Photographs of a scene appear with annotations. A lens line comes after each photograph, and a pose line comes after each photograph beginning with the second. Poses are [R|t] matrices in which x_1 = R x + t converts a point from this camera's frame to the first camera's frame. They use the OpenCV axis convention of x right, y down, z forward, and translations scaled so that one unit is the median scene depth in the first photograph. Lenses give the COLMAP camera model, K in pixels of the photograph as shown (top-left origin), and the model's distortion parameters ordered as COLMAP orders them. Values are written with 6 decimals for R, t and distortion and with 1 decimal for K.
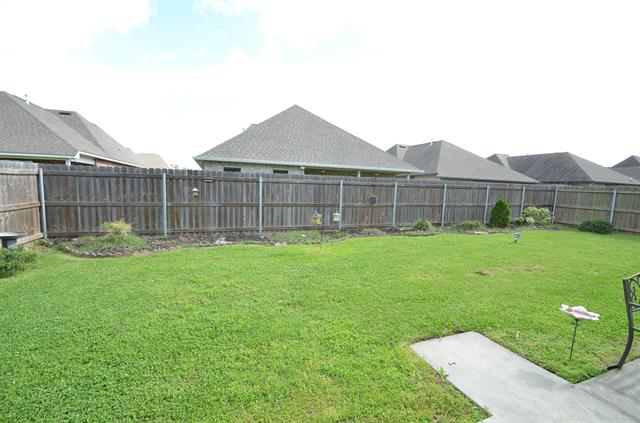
lens RADIAL K [[294.0, 0, 320.0], [0, 294.0, 211.5], [0, 0, 1]] dist [0.022090, -0.022156]
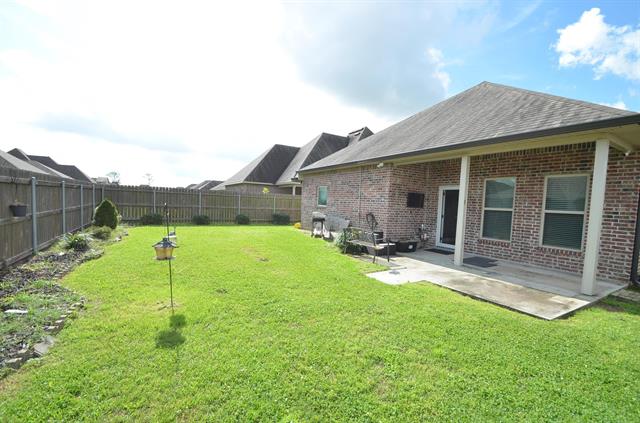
lens RADIAL K [[273.6, 0, 320.0], [0, 273.6, 211.5], [0, 0, 1]] dist [-0.000716, -0.000258]
pose [[-0.178009, -0.077046, 0.981008, -0.391434], [0.031496, 0.995973, 0.083936, -0.061632], [-0.983525, 0.045839, -0.174865, 0.490915]]
